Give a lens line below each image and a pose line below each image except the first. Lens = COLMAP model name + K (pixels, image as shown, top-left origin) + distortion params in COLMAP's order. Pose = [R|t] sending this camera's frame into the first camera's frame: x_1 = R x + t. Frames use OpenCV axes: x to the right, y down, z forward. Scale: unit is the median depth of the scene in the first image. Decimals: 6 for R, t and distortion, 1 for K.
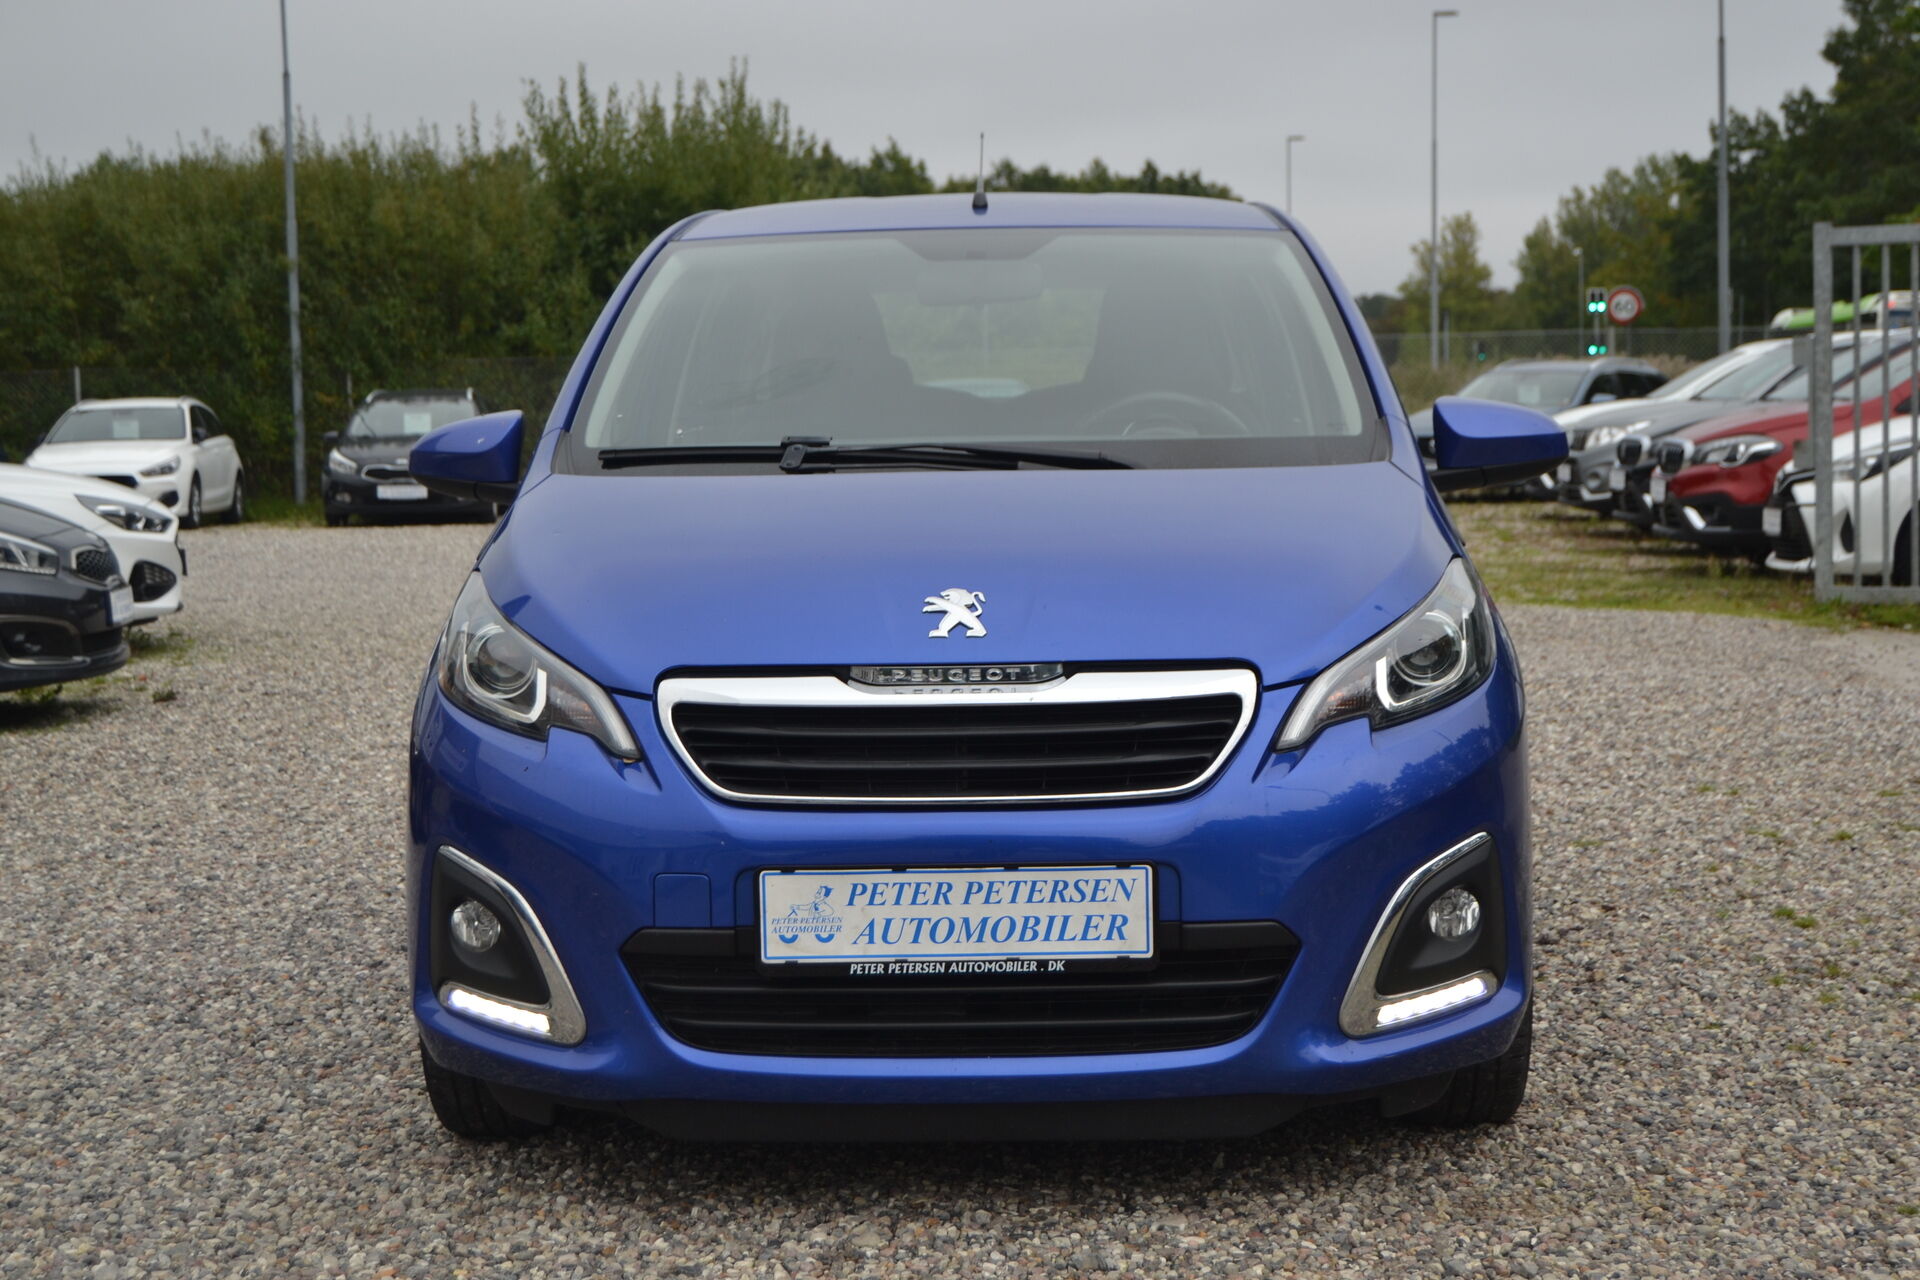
lens RADIAL K [[3100.8, 0, 970.5], [0, 3100.8, 634.9], [0, 0, 1]] dist [-0.035355, 0.000000]
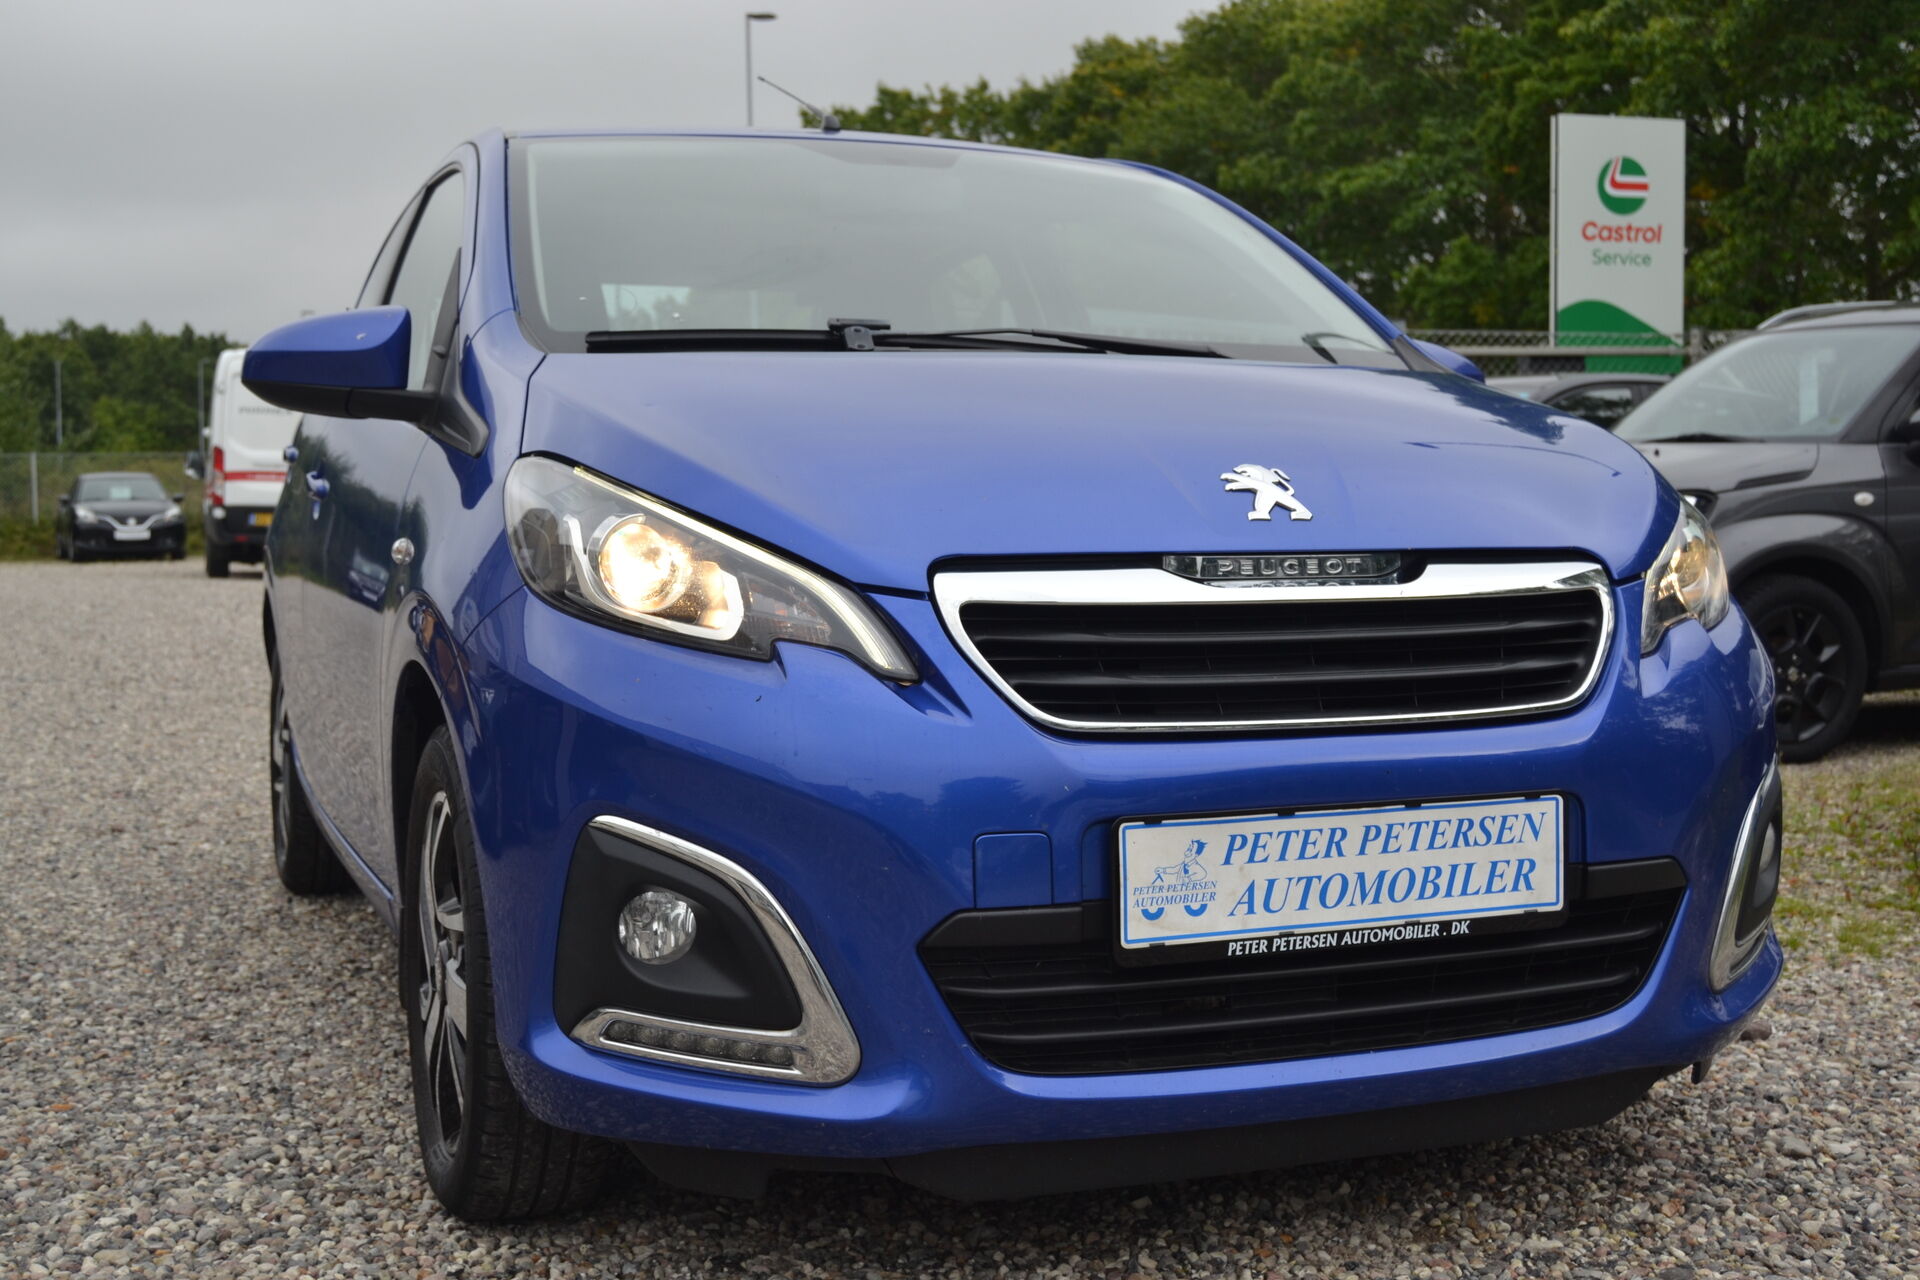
lens RADIAL K [[2266.2, 0, 965.8], [0, 2266.2, 642.6], [0, 0, 1]] dist [-0.065132, 0.000000]
pose [[0.918249, -0.009478, 0.395889, -0.313606], [0.024305, 0.999178, -0.032455, 0.049804], [-0.395256, 0.039424, 0.917725, 0.519214]]
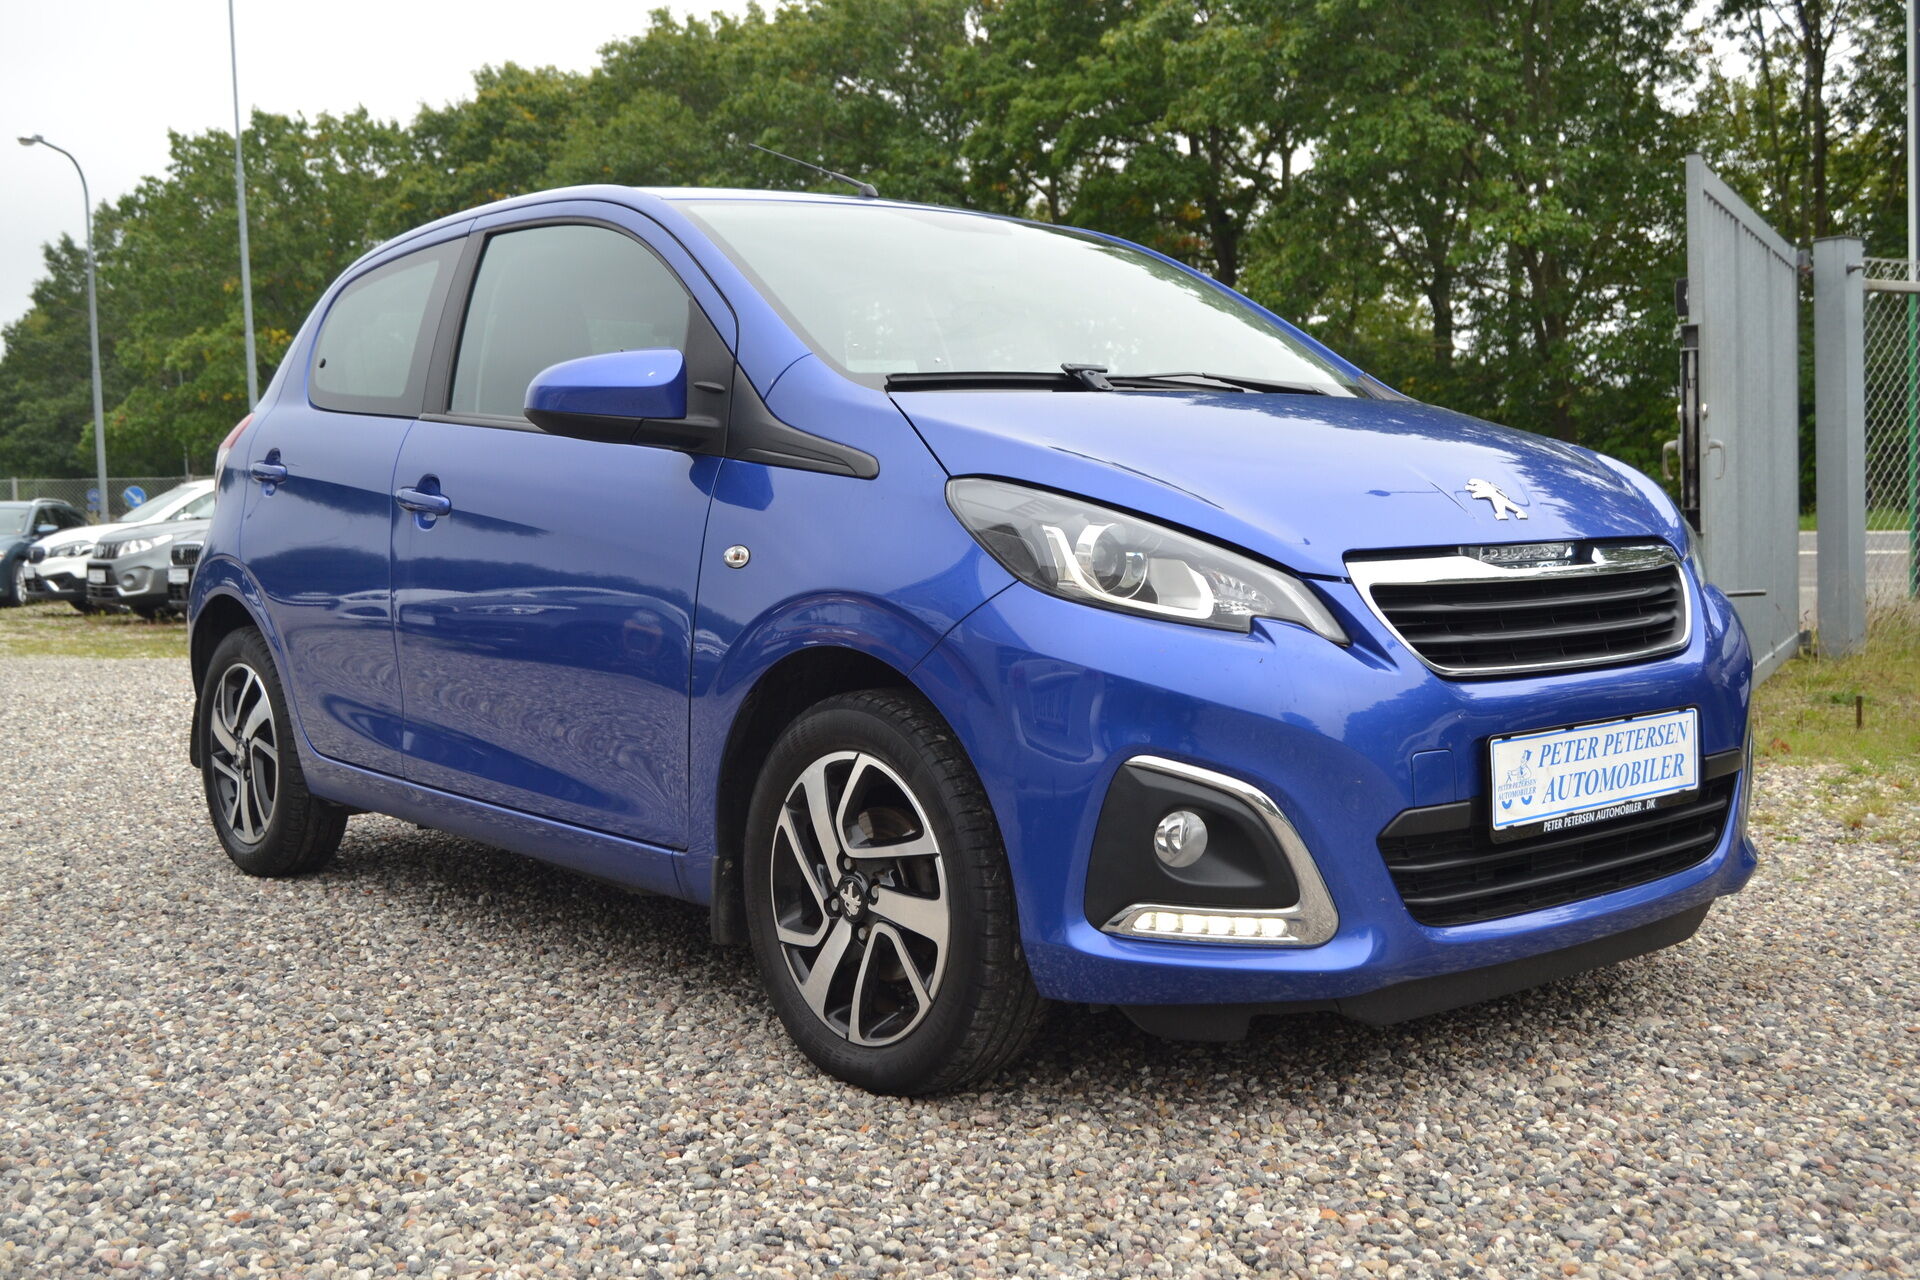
lens RADIAL K [[2103.5, 0, 950.2], [0, 2103.5, 652.2], [0, 0, 1]] dist [-0.061432, 0.000000]
pose [[0.746070, -0.047967, 0.664138, -0.657323], [0.067685, 0.997699, -0.003977, 0.037894], [-0.662419, 0.047919, 0.747600, 0.600418]]
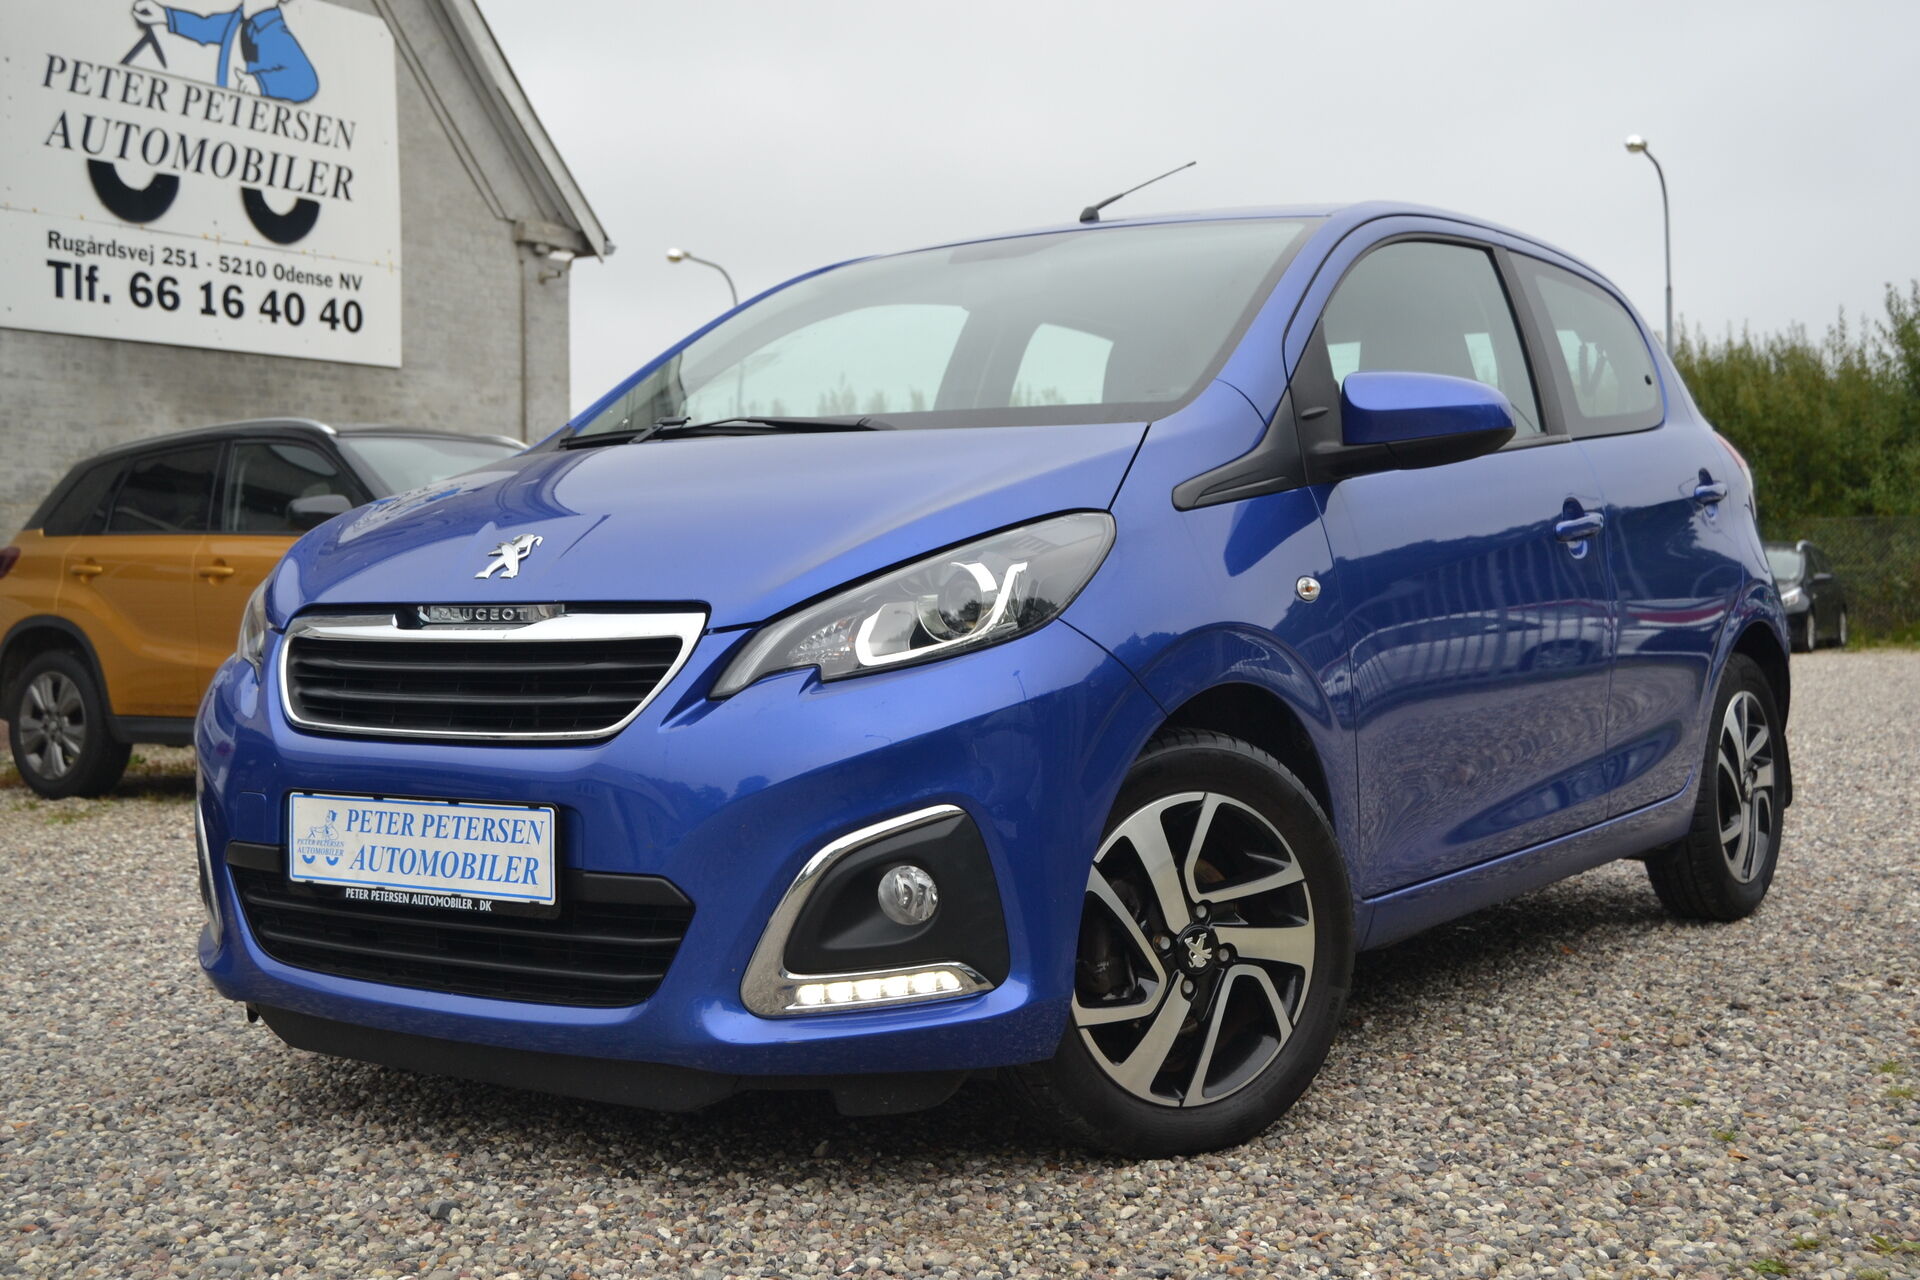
lens RADIAL K [[2408.2, 0, 958.2], [0, 2408.2, 641.5], [0, 0, 1]] dist [-0.060594, 0.000000]
pose [[0.833293, 0.020268, -0.552461, 0.569305], [-0.046985, 0.998309, -0.034243, 0.042219], [0.550832, 0.054491, 0.832835, 0.444167]]
